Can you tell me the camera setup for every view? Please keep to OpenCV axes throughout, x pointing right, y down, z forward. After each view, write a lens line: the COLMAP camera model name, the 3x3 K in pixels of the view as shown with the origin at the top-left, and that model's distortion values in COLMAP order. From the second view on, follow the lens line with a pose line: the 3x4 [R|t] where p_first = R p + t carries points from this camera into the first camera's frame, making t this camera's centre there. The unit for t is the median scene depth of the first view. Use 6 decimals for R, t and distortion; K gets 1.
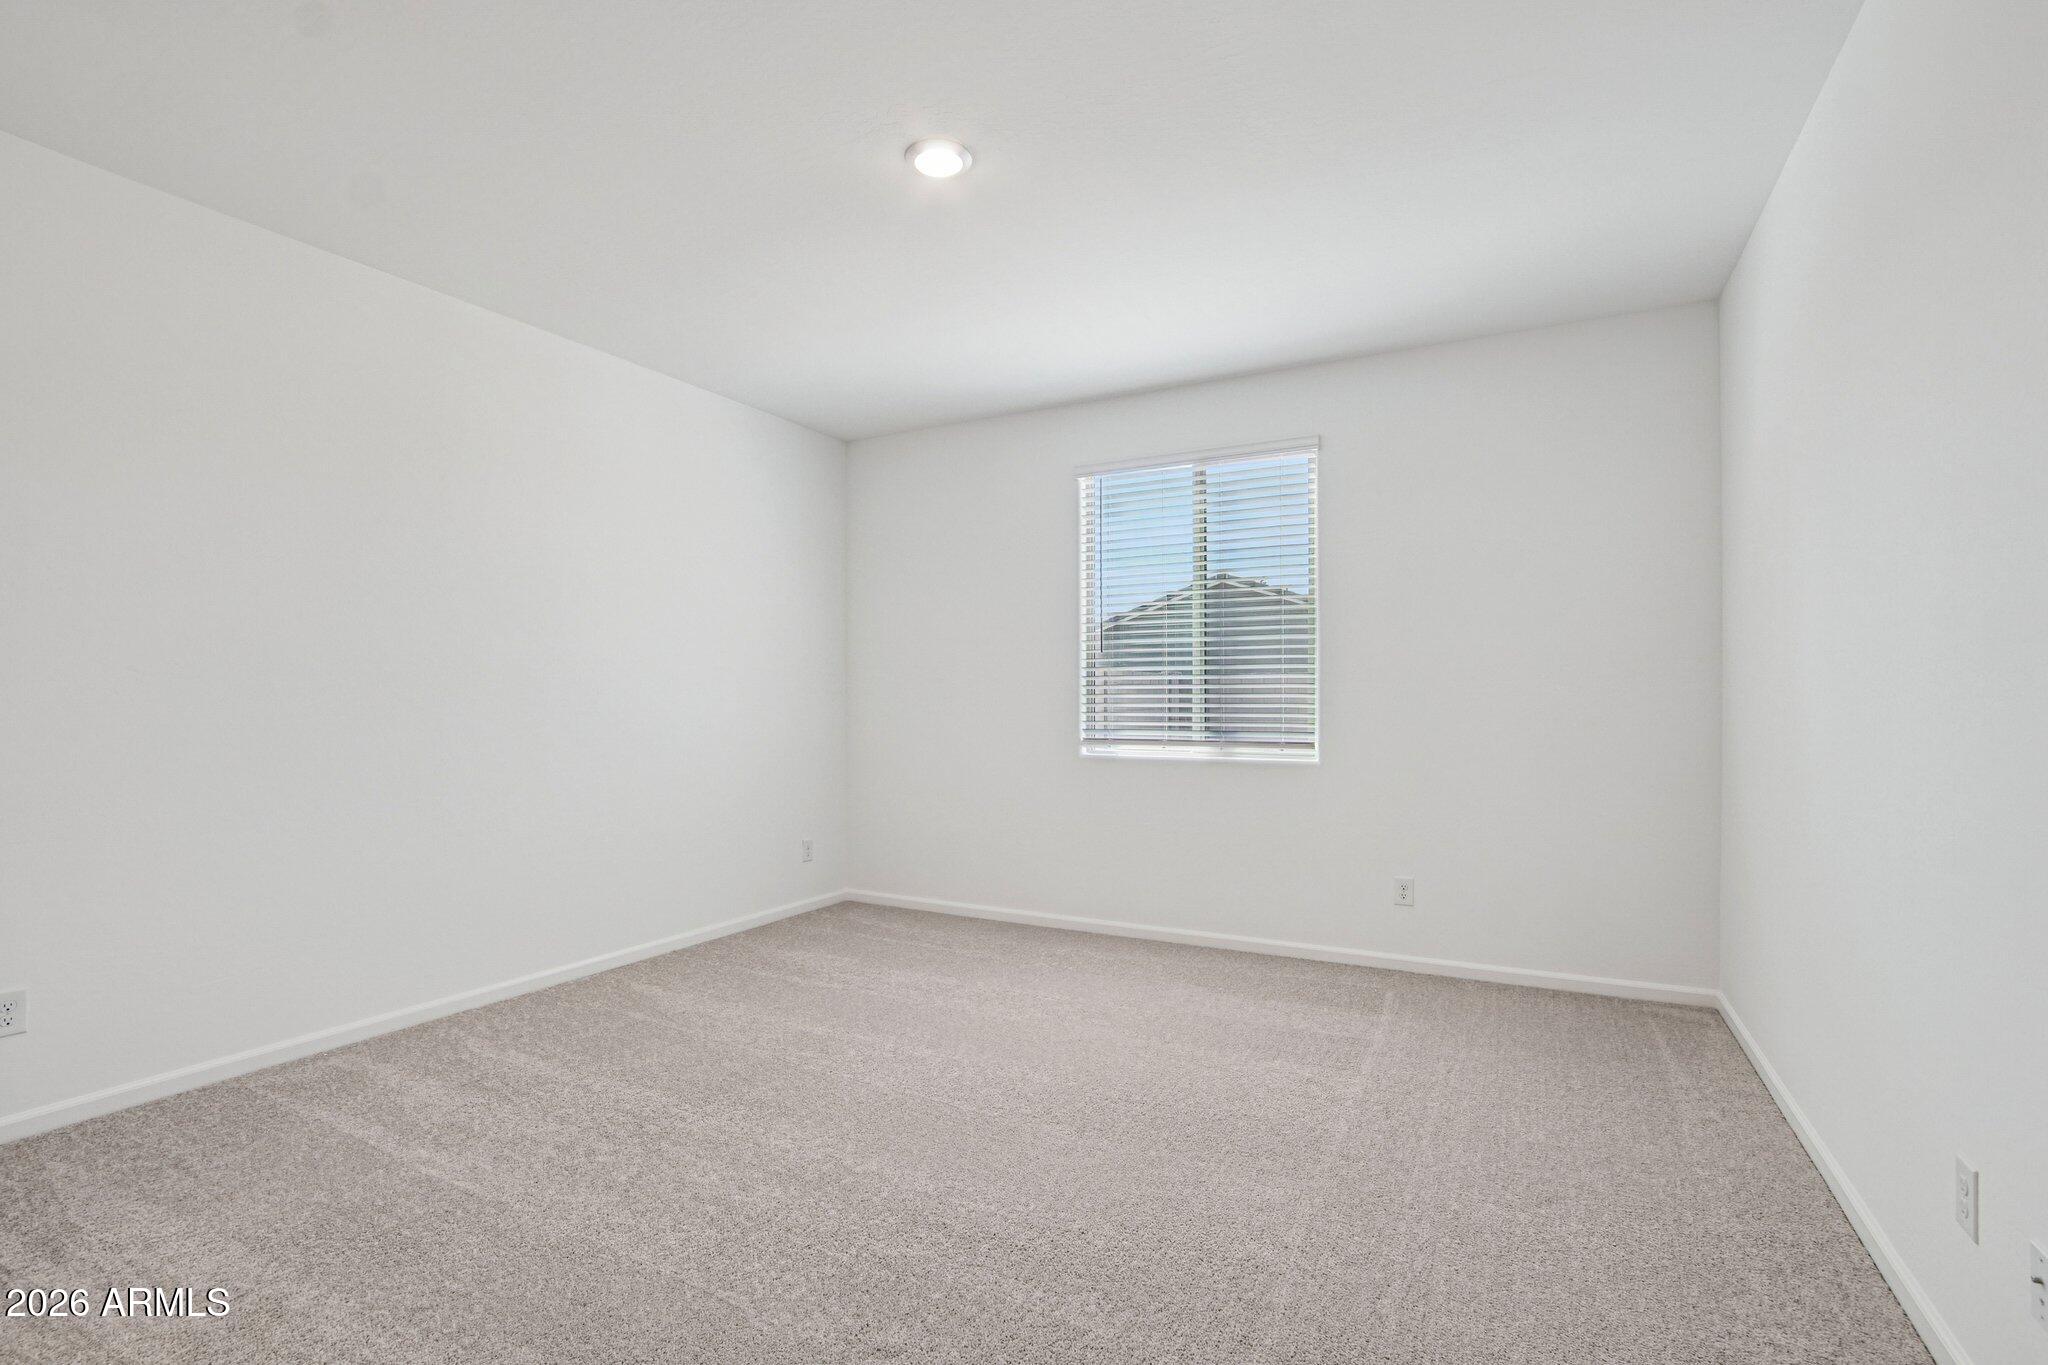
lens RADIAL K [[932.4, 0, 1021.1], [0, 932.4, 713.3], [0, 0, 1]] dist [-0.021790, 0.000547]
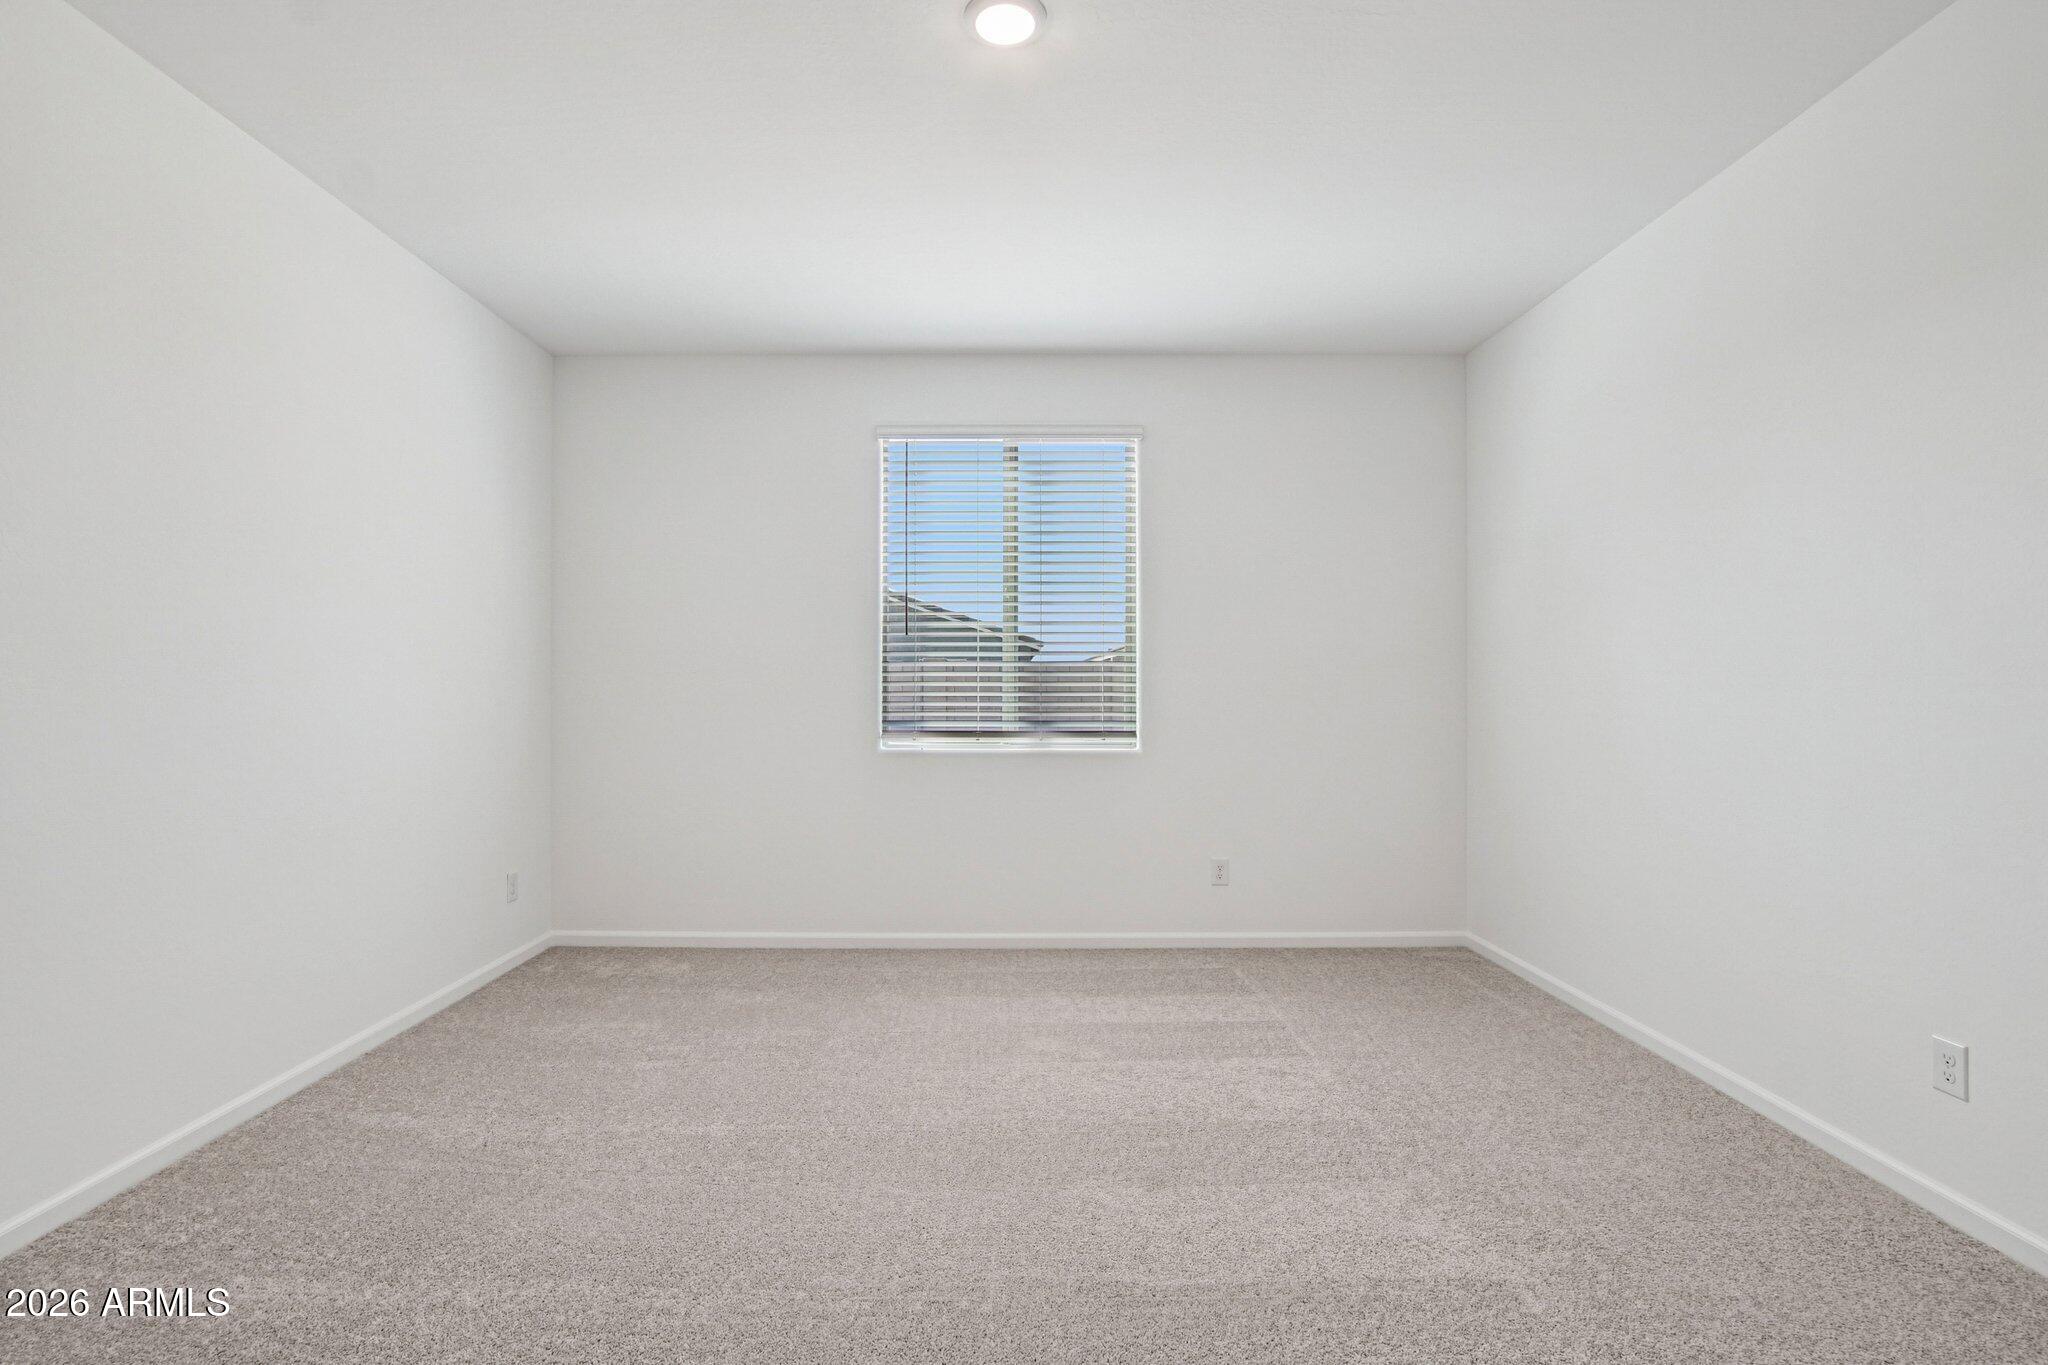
lens RADIAL K [[934.9, 0, 1004.3], [0, 934.9, 701.2], [0, 0, 1]] dist [-0.024213, 0.000954]
pose [[0.877976, -0.003144, 0.478694, -0.284234], [0.003484, 0.999994, 0.000179, -0.001612], [-0.478692, 0.001511, 0.877982, 0.179873]]
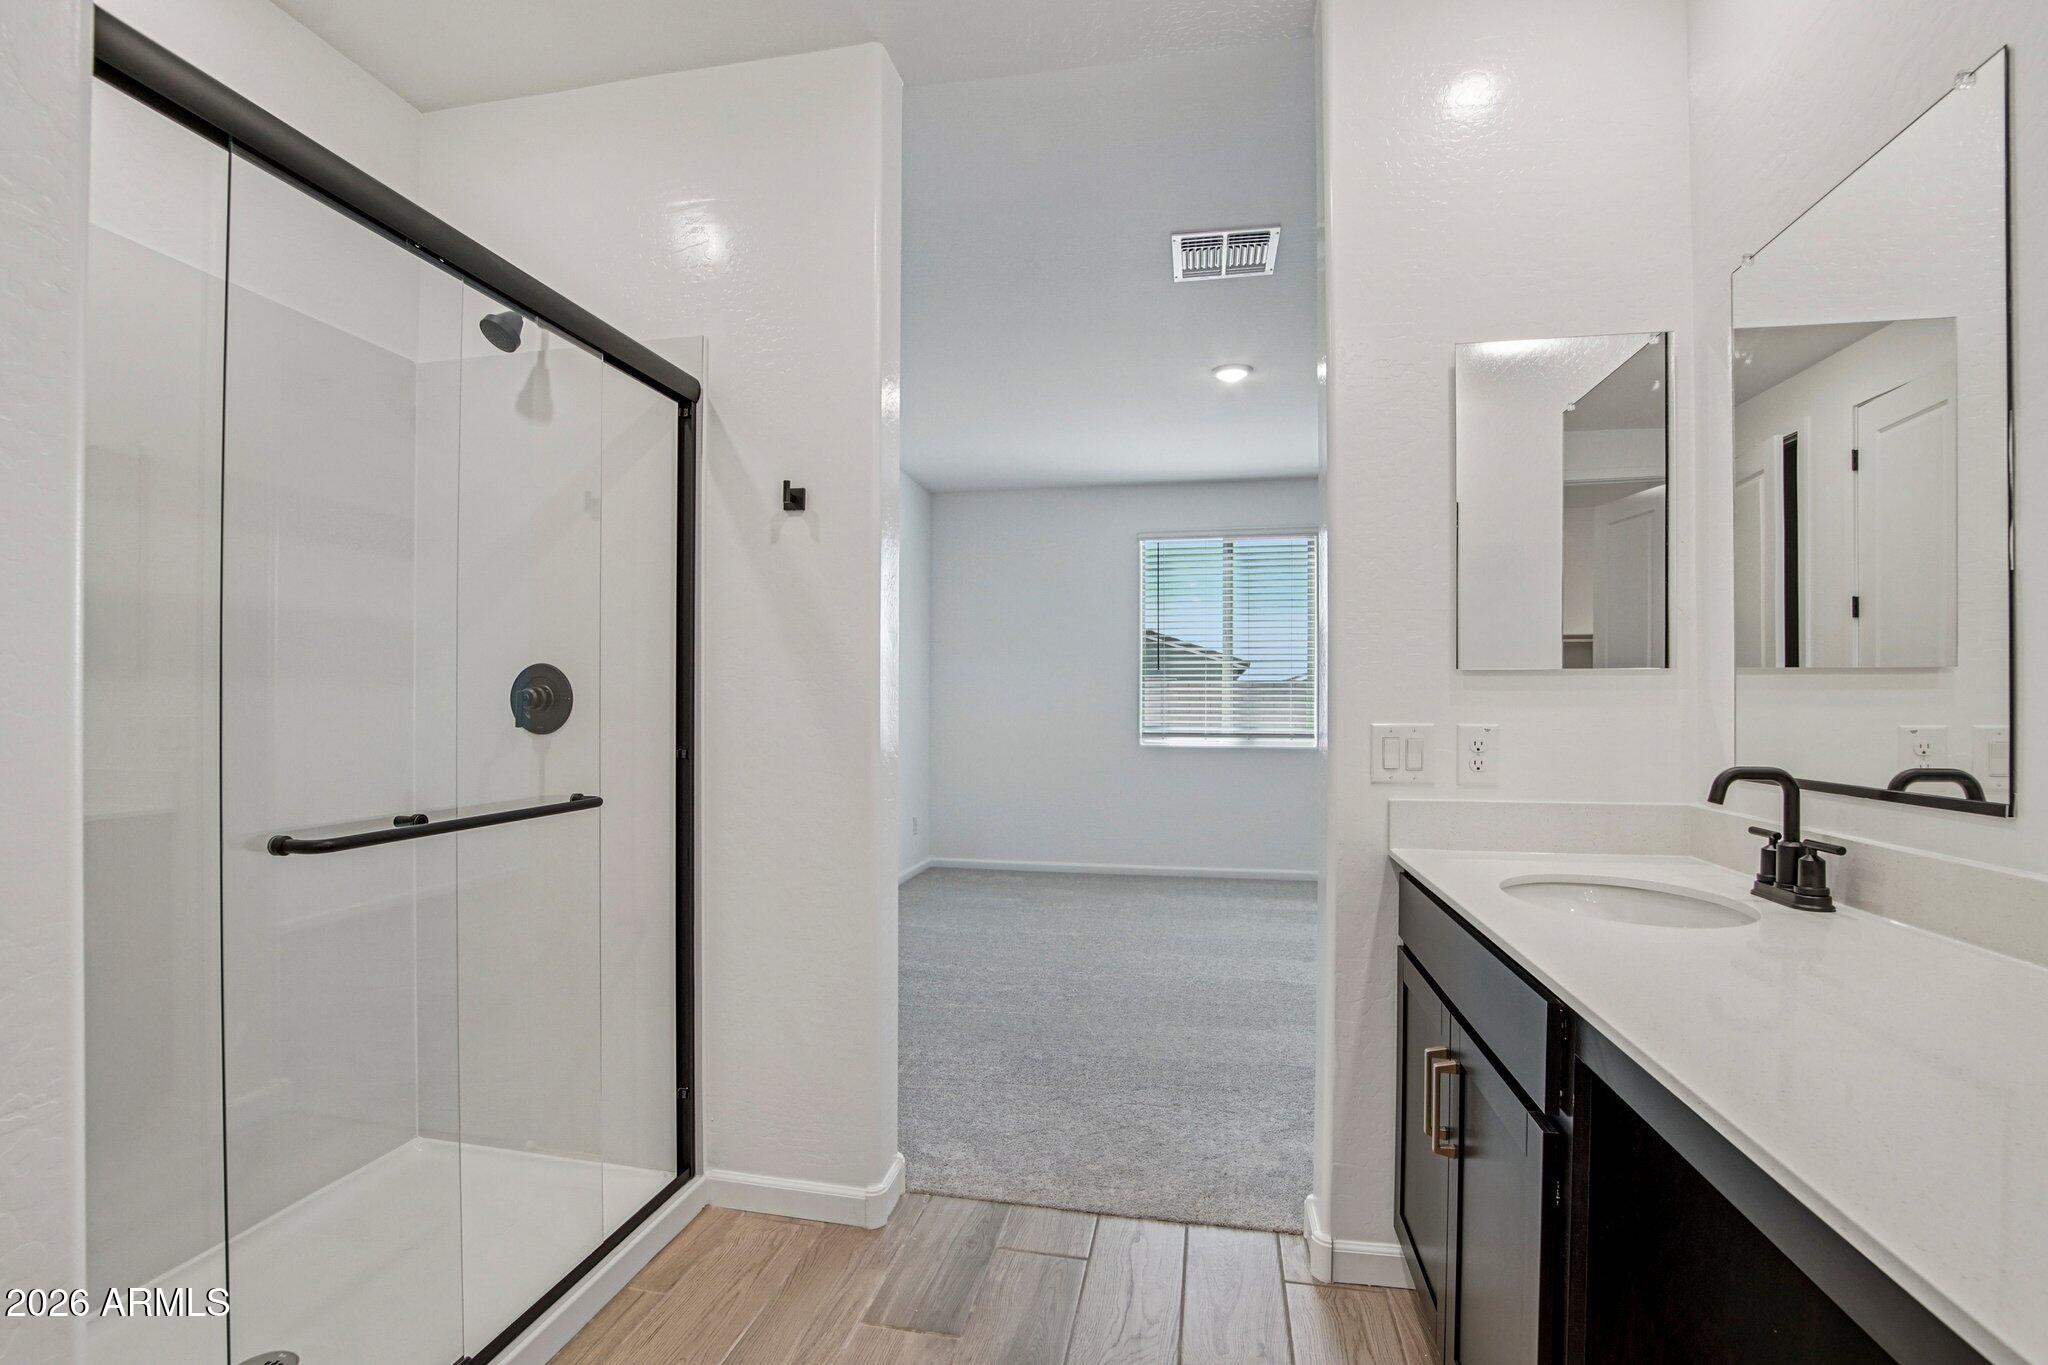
lens RADIAL K [[934.9, 0, 1004.3], [0, 934.9, 701.2], [0, 0, 1]] dist [-0.024213, 0.000954]
pose [[0.962985, 0.000388, 0.269555, -0.549504], [0.002057, 0.999959, -0.008789, -0.008437], [-0.269548, 0.009018, 0.962945, -0.291933]]
